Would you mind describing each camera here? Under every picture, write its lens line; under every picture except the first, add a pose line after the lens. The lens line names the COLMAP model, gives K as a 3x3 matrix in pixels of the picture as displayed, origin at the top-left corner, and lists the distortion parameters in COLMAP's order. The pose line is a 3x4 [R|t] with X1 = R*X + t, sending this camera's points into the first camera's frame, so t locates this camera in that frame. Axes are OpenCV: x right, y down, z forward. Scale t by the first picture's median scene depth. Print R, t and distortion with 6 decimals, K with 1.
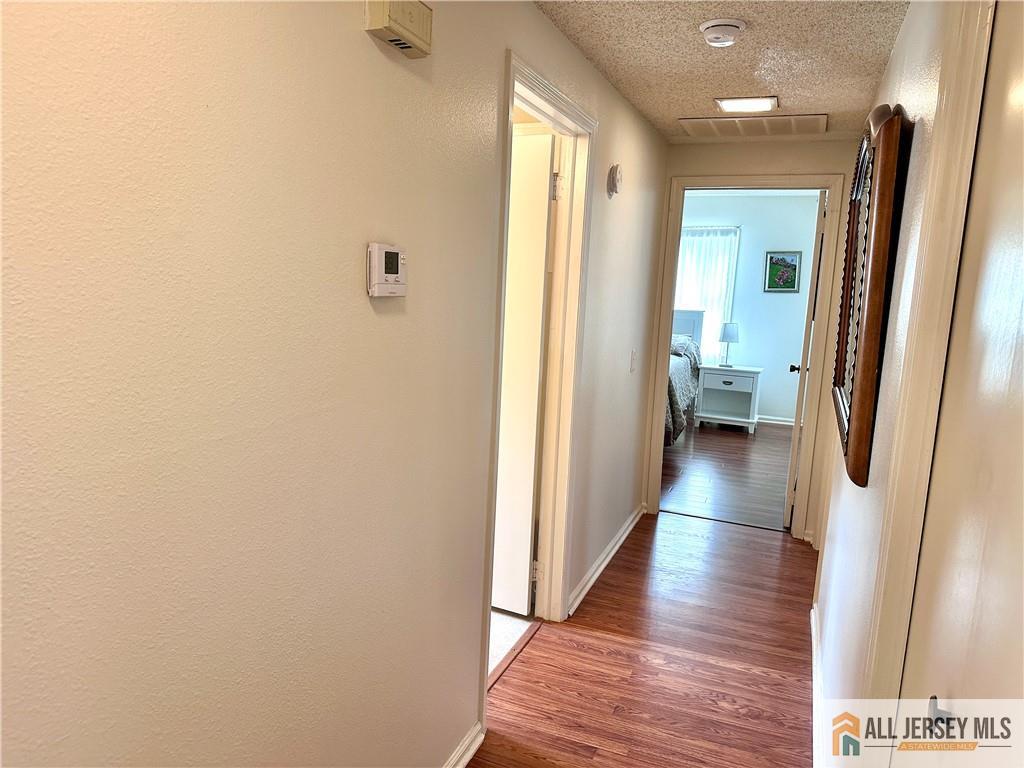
lens RADIAL K [[704.1, 0, 512.0], [0, 704.1, 384.0], [0, 0, 1]] dist [0.097797, 0.000241]
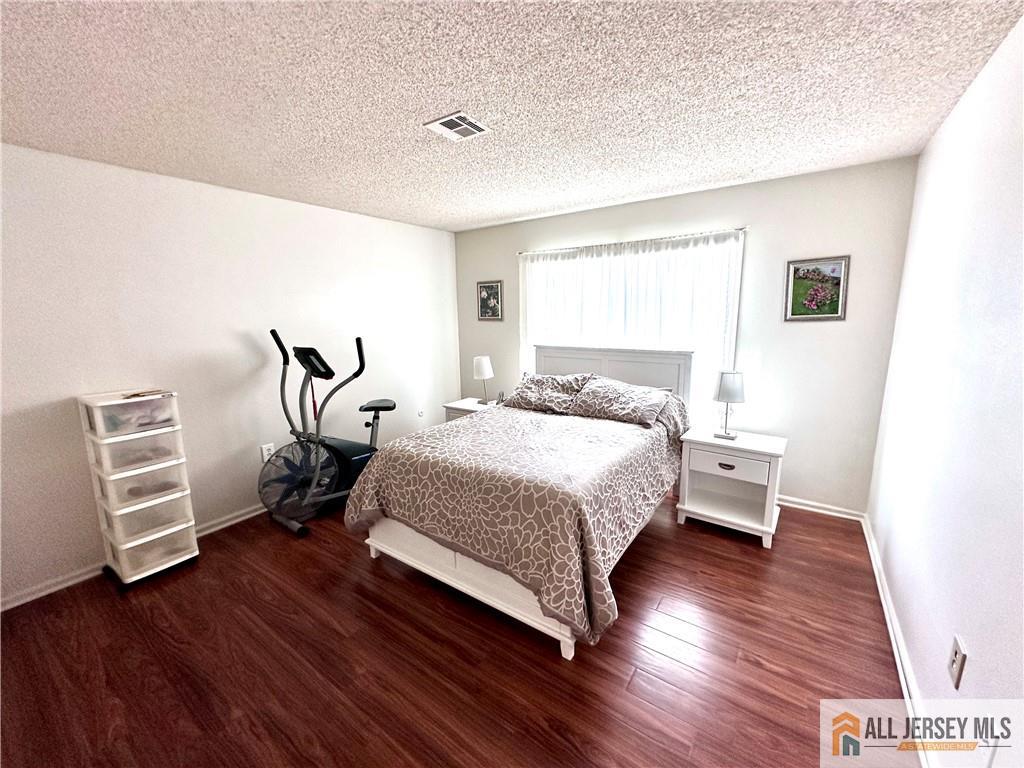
lens RADIAL K [[410.7, 0, 512.0], [0, 410.7, 384.0], [0, 0, 1]] dist [-0.003403, 0.000402]
pose [[0.971484, -0.021125, -0.236162, 0.197177], [0.026648, 0.999440, 0.020221, -0.086554], [0.235603, -0.025937, 0.971503, 0.574761]]
